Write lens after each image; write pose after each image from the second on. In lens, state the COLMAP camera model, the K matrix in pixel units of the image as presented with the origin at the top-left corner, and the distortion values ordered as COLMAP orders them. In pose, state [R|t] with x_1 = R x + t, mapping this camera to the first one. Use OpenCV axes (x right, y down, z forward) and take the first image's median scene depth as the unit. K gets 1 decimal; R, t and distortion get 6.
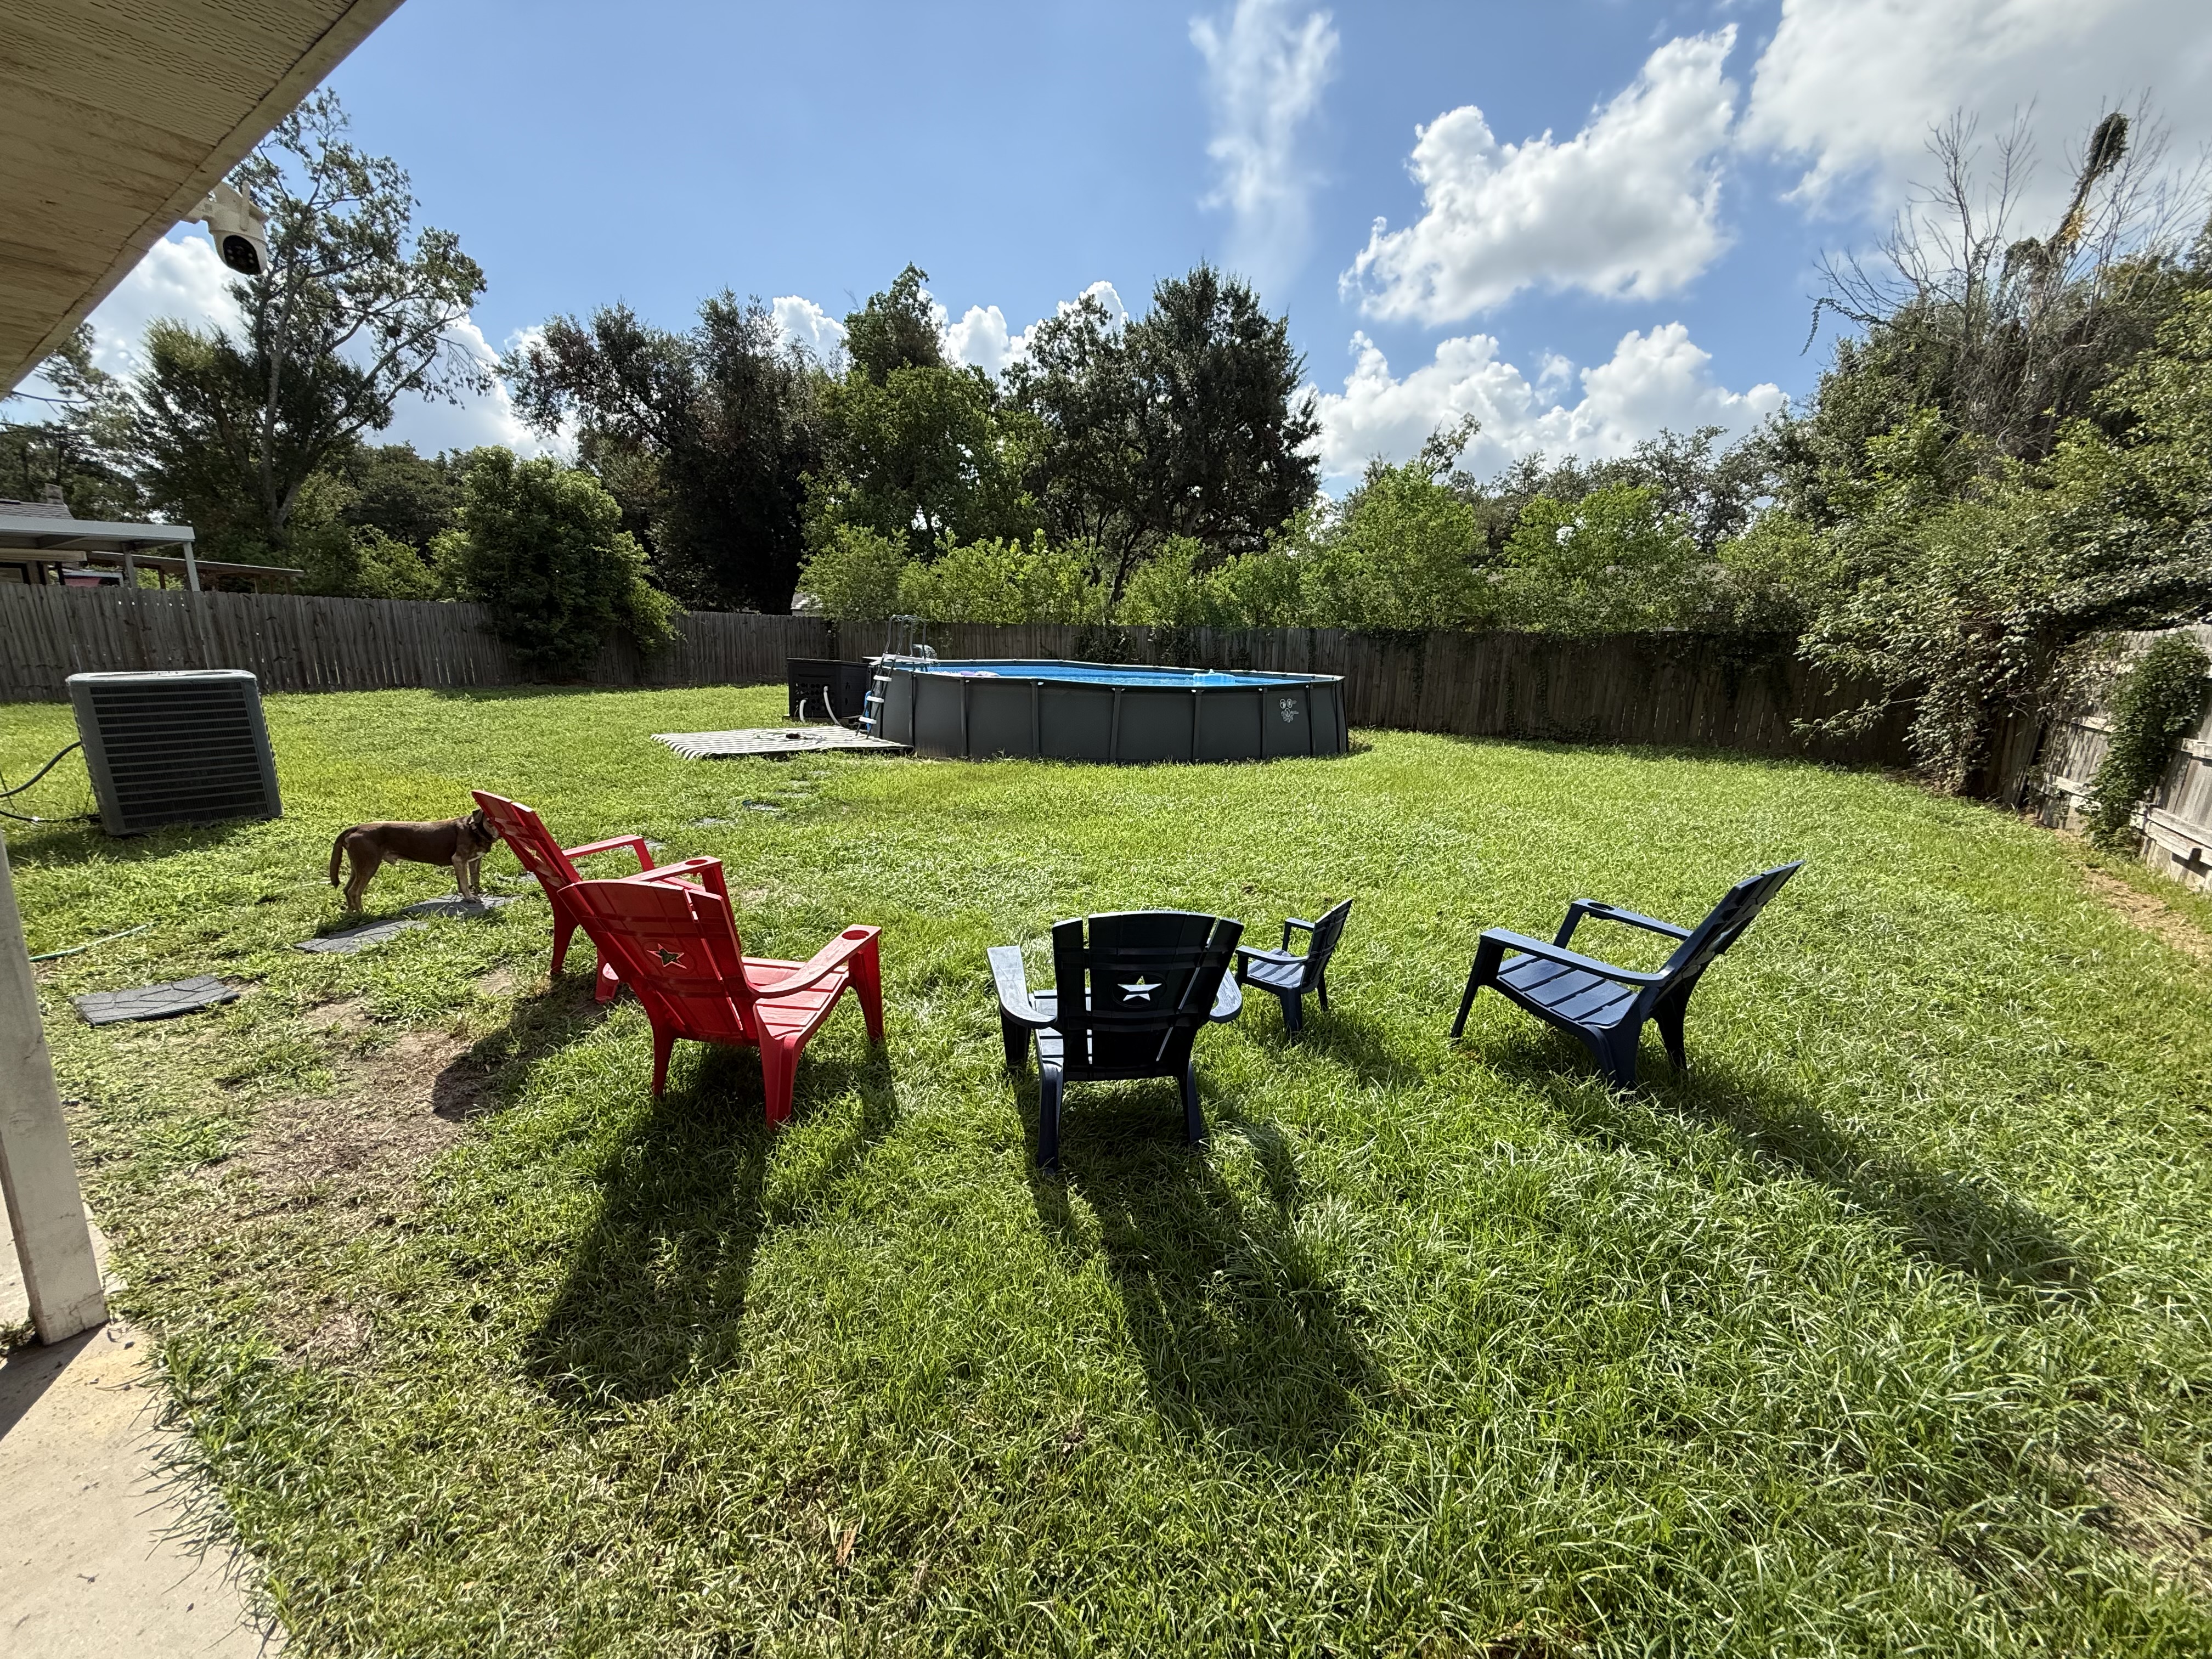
lens RADIAL K [[881.3, 0, 1099.1], [0, 881.3, 826.4], [0, 0, 1]] dist [-0.000223, 0.000319]
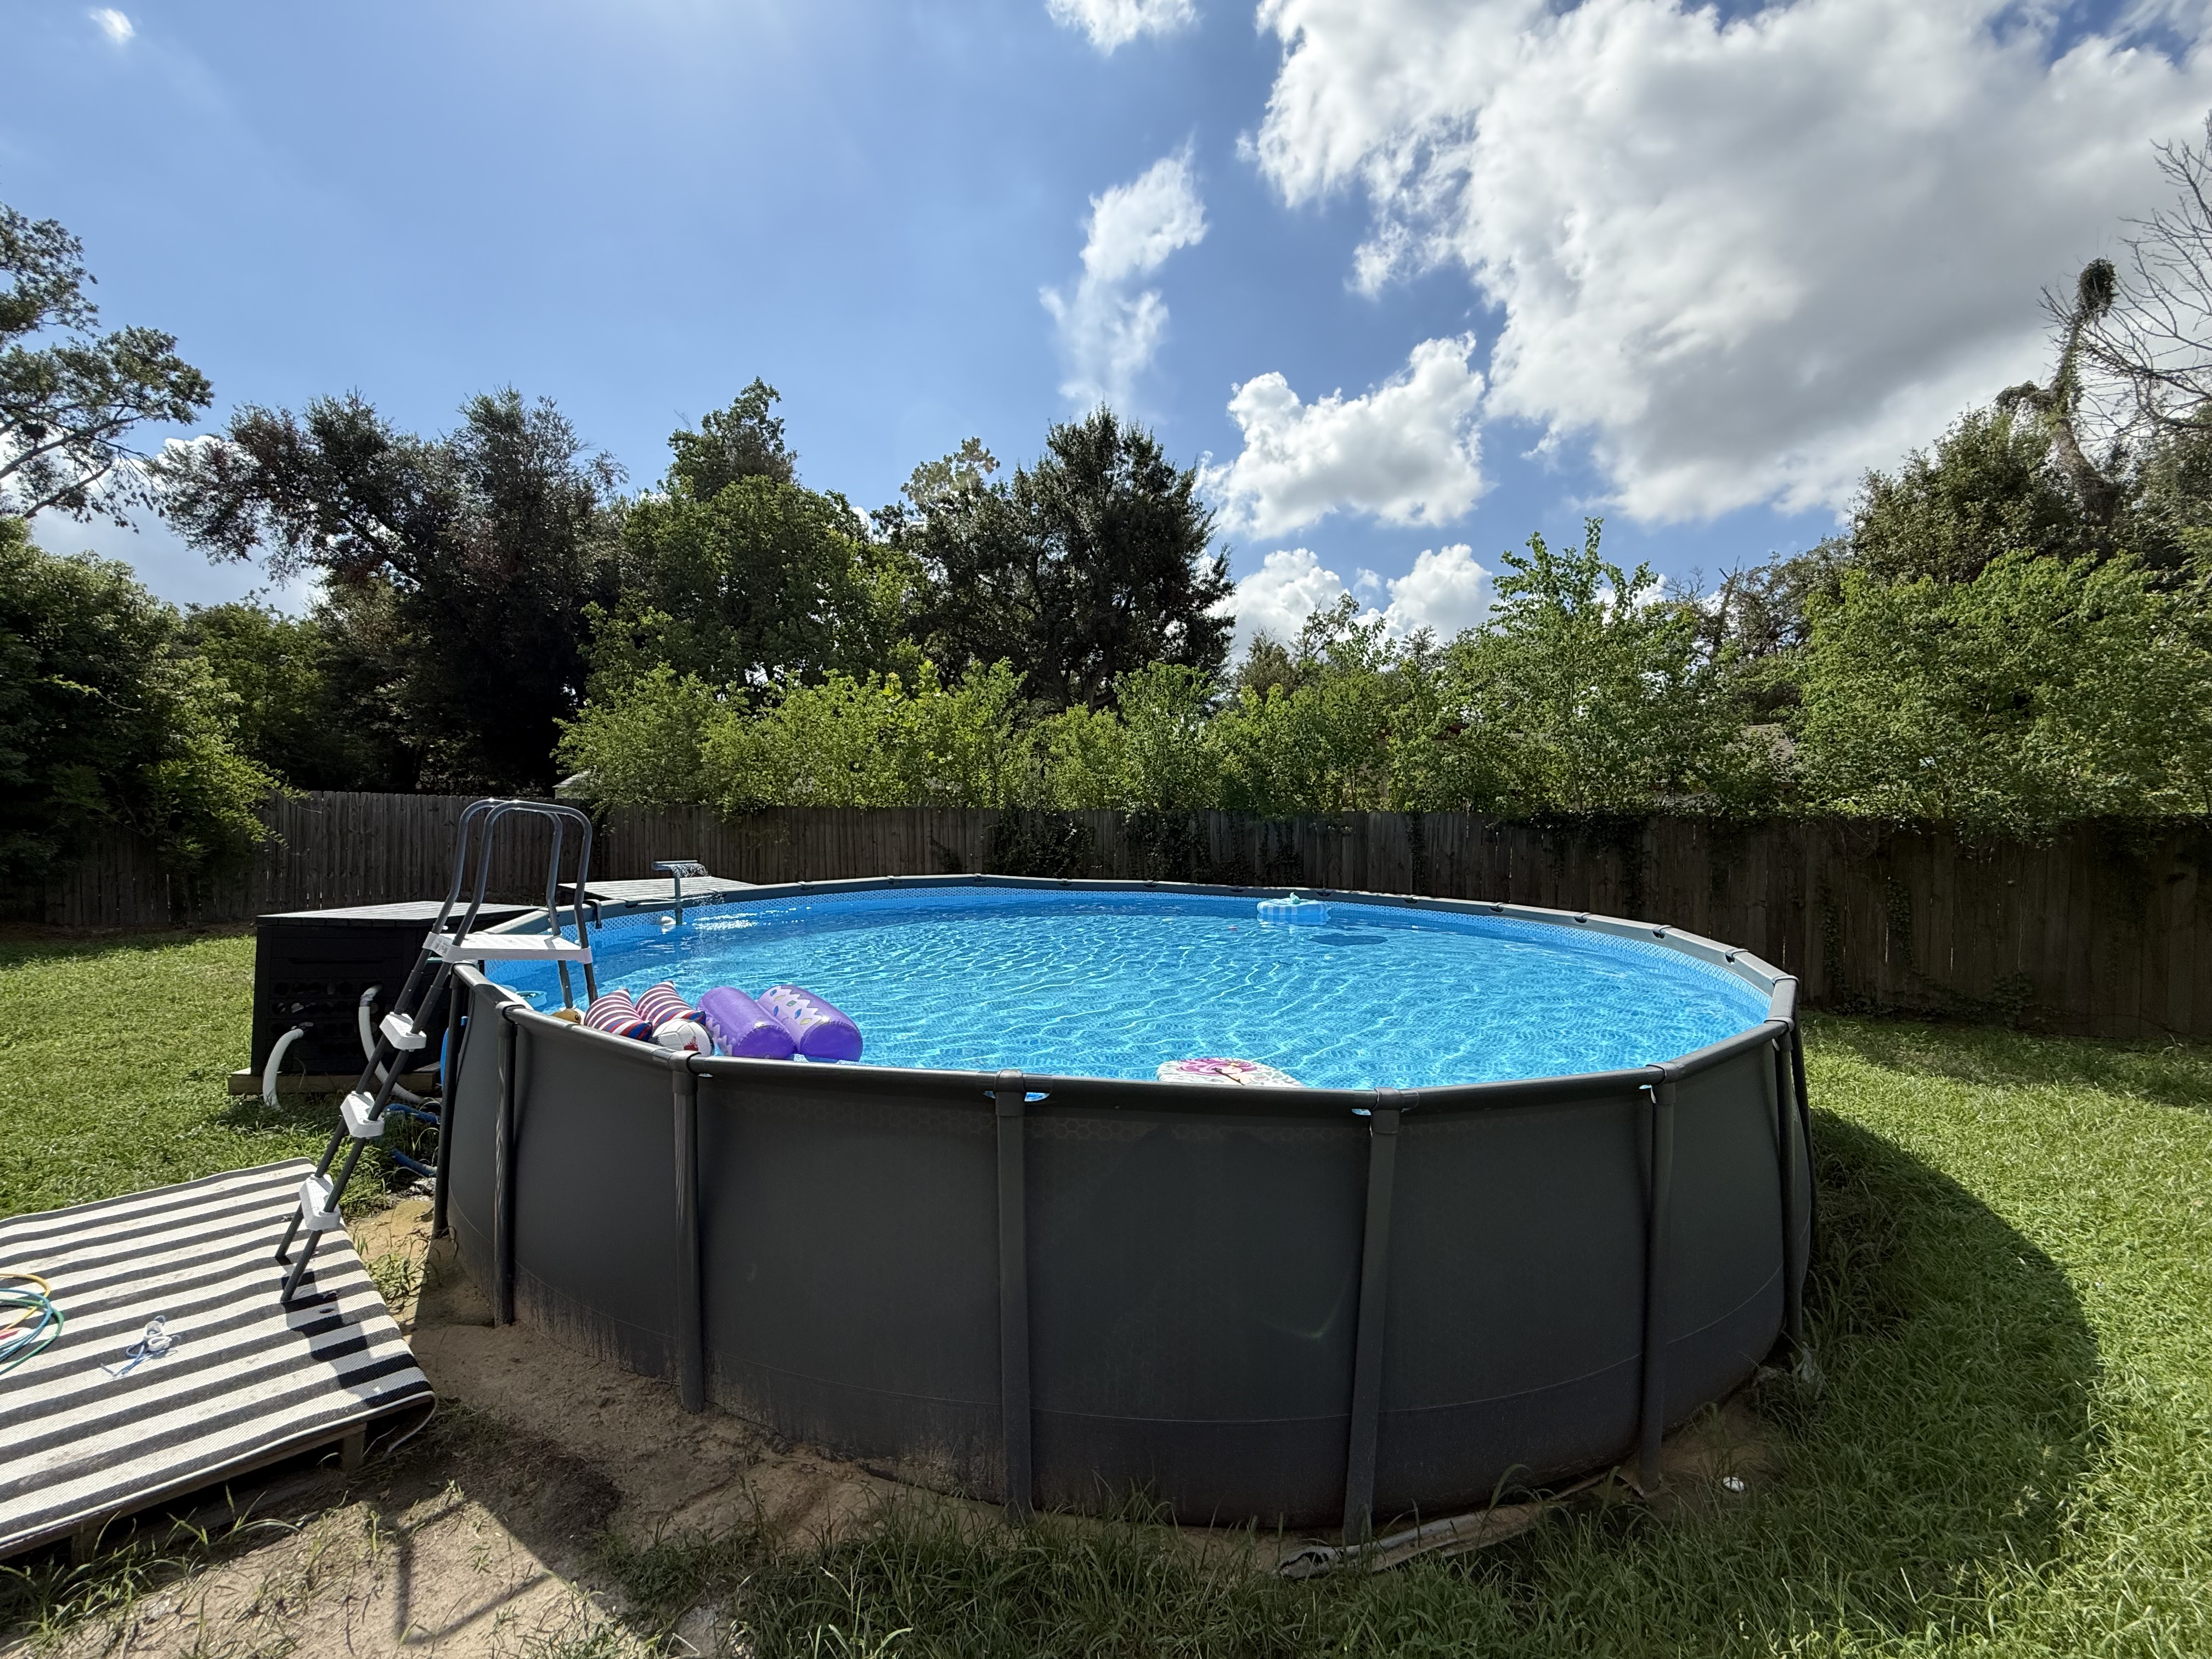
lens RADIAL K [[881.3, 0, 1099.1], [0, 881.3, 826.4], [0, 0, 1]] dist [-0.000223, 0.000319]
pose [[0.989155, -0.015245, 0.146084, -0.021956], [0.043183, 0.980826, -0.190040, -0.050128], [-0.140386, 0.194287, 0.970847, 0.205967]]
